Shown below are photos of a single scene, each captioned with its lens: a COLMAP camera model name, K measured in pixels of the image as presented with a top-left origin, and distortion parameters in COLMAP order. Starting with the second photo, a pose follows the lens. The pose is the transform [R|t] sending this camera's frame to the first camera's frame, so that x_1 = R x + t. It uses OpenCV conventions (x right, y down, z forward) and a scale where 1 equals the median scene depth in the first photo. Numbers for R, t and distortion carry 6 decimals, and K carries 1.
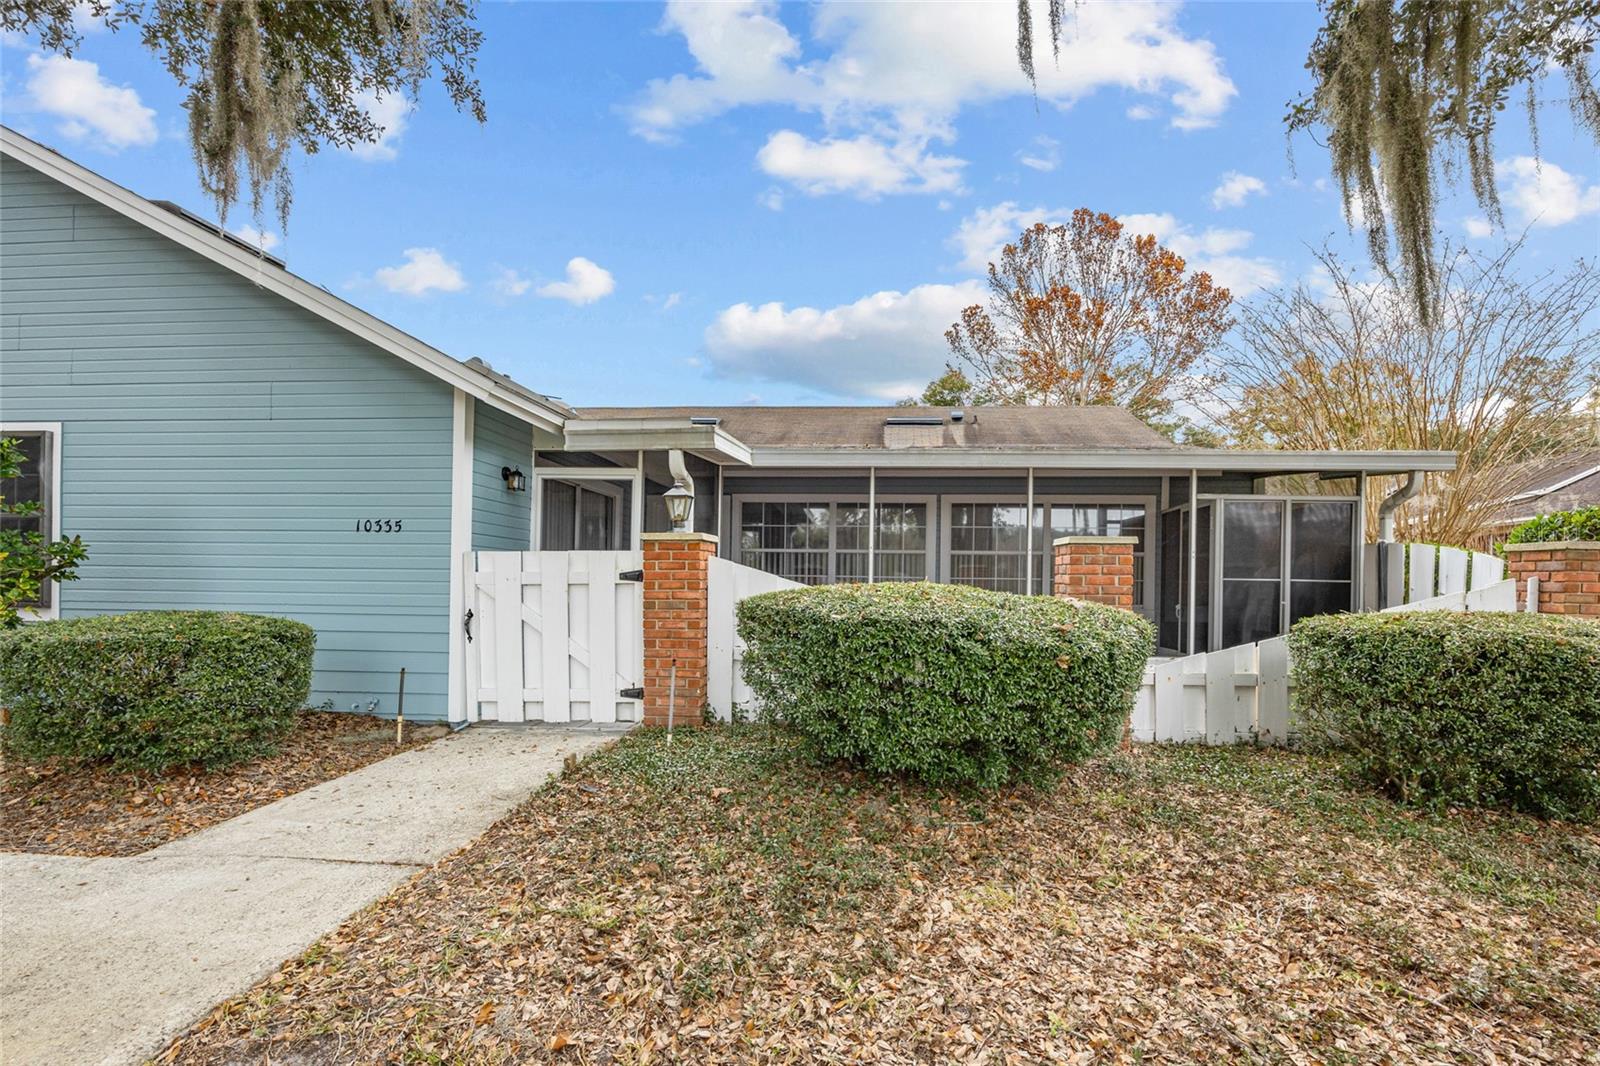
lens RADIAL K [[674.2, 0, 799.4], [0, 674.2, 580.5], [0, 0, 1]] dist [-0.001214, 0.000078]
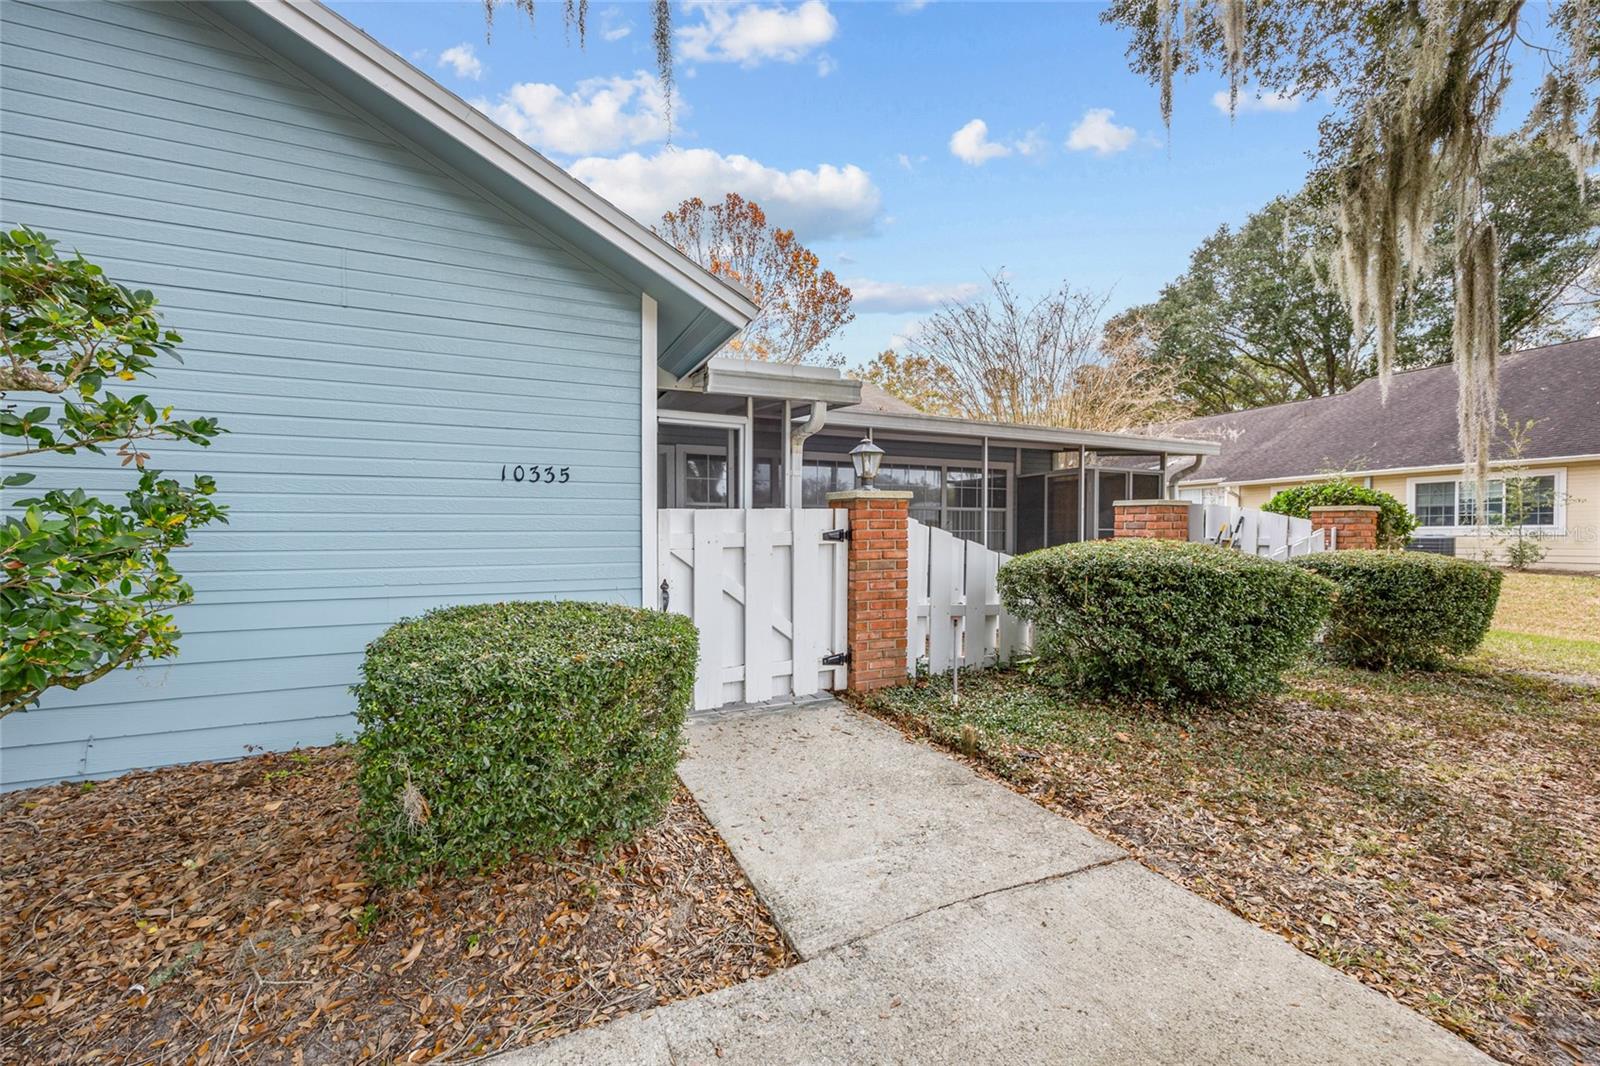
lens RADIAL K [[649.5, 0, 796.6], [0, 649.5, 535.3], [0, 0, 1]] dist [-0.000234, -0.000579]
pose [[0.878435, -0.016258, 0.477584, -0.671270], [0.011399, 0.999850, 0.013071, -0.018036], [-0.477725, -0.006038, 0.878489, 0.216143]]
